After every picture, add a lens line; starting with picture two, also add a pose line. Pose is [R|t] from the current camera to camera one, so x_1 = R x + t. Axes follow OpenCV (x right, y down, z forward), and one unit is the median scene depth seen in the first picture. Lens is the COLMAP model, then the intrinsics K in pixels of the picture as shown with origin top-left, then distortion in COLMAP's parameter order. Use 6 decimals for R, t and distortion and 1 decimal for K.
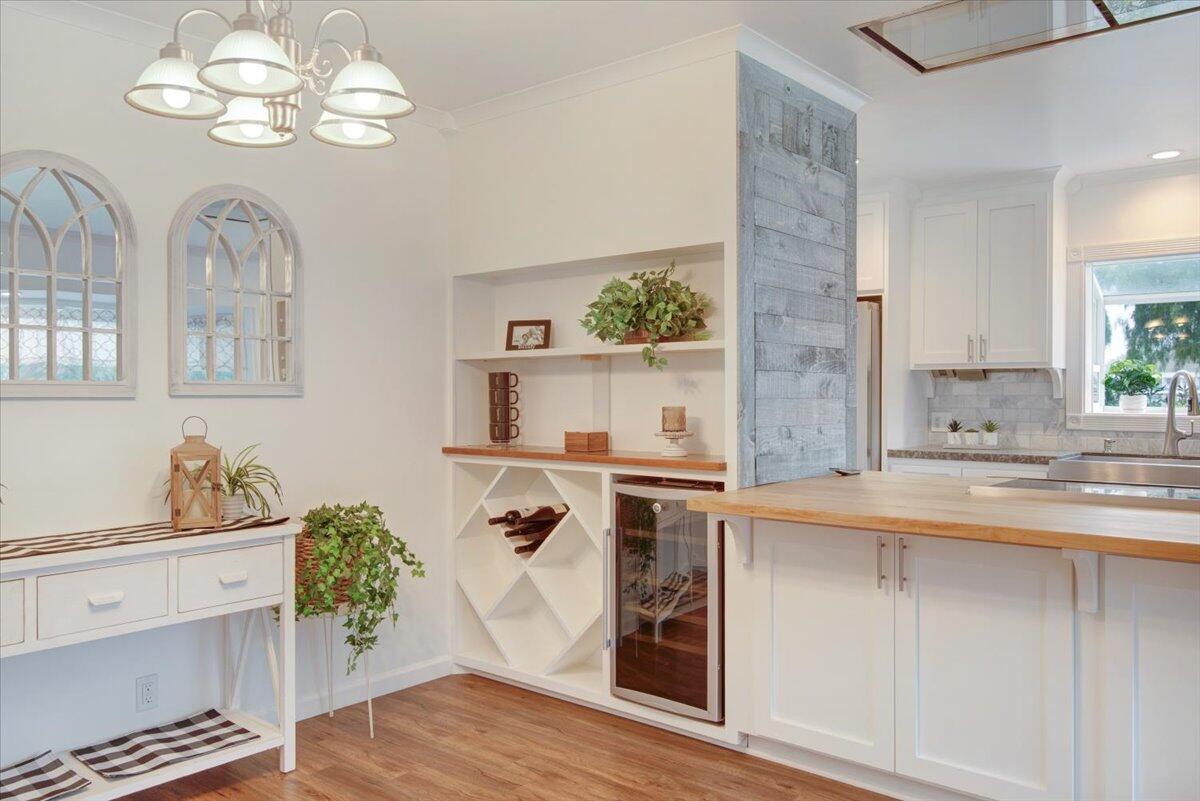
lens RADIAL K [[880.3, 0, 638.9], [0, 880.3, 398.0], [0, 0, 1]] dist [0.008419, -0.003229]
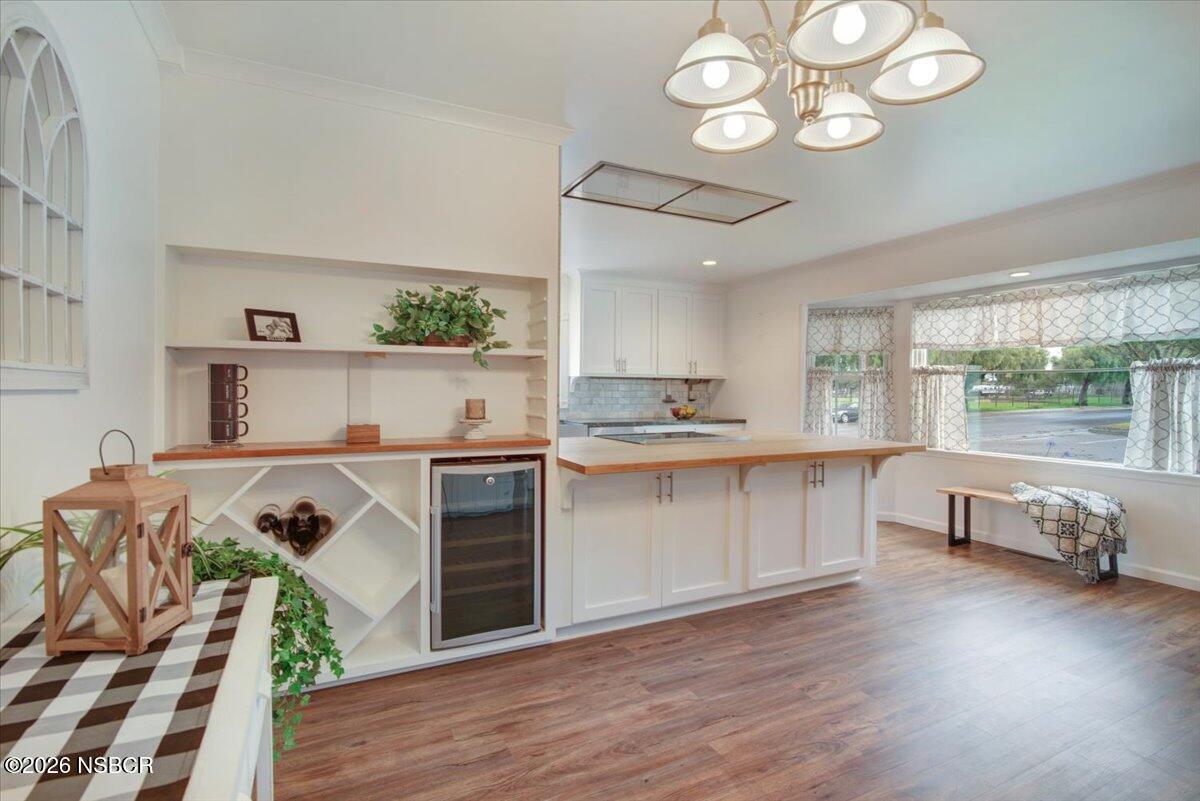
lens RADIAL K [[523.6, 0, 593.5], [0, 523.6, 395.3], [0, 0, 1]] dist [-0.000434, 0.000116]
pose [[0.476487, -0.007411, 0.879150, -0.482263], [0.000023, 0.999965, 0.008417, -0.001695], [-0.879181, -0.003991, 0.476471, 0.447052]]
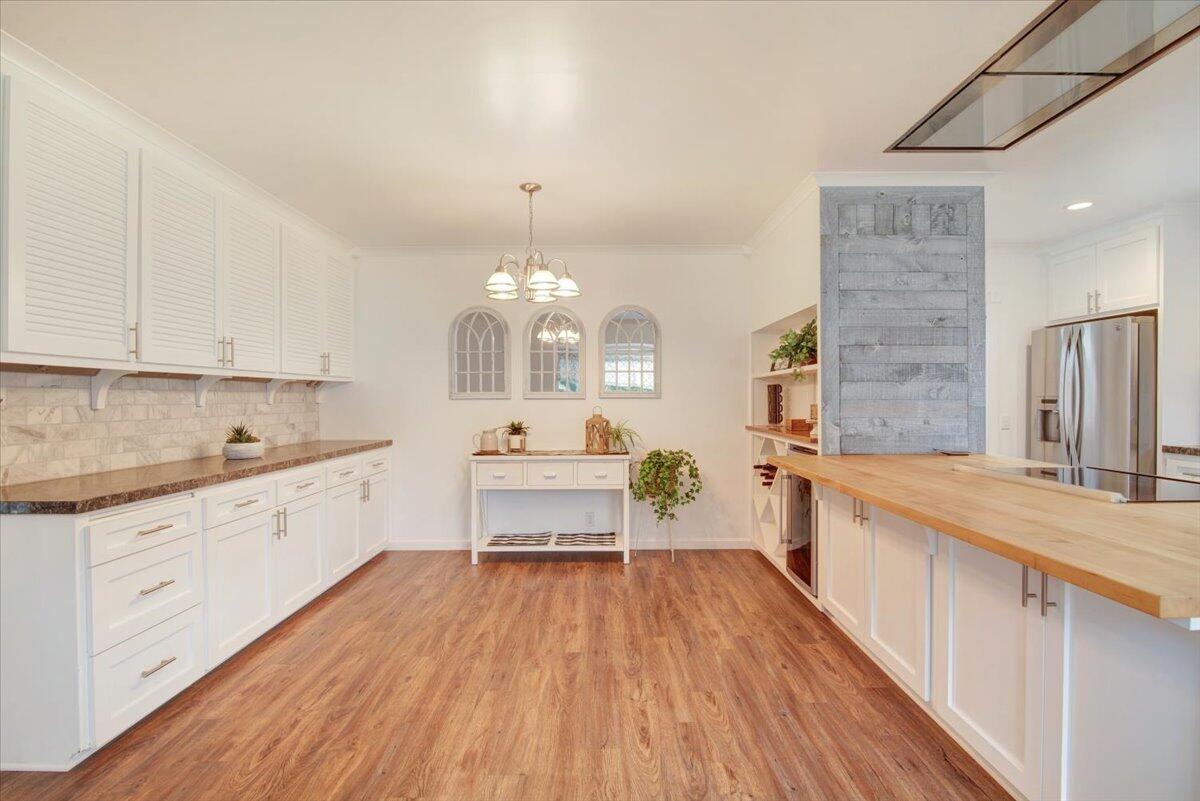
lens RADIAL K [[578.3, 0, 650.8], [0, 578.3, 402.6], [0, 0, 1]] dist [-0.014781, -0.000933]
pose [[0.670429, 0.005936, -0.741950, 0.562257], [-0.002029, 0.999979, 0.006167, 0.000388], [0.741971, -0.002629, 0.670427, 0.041005]]
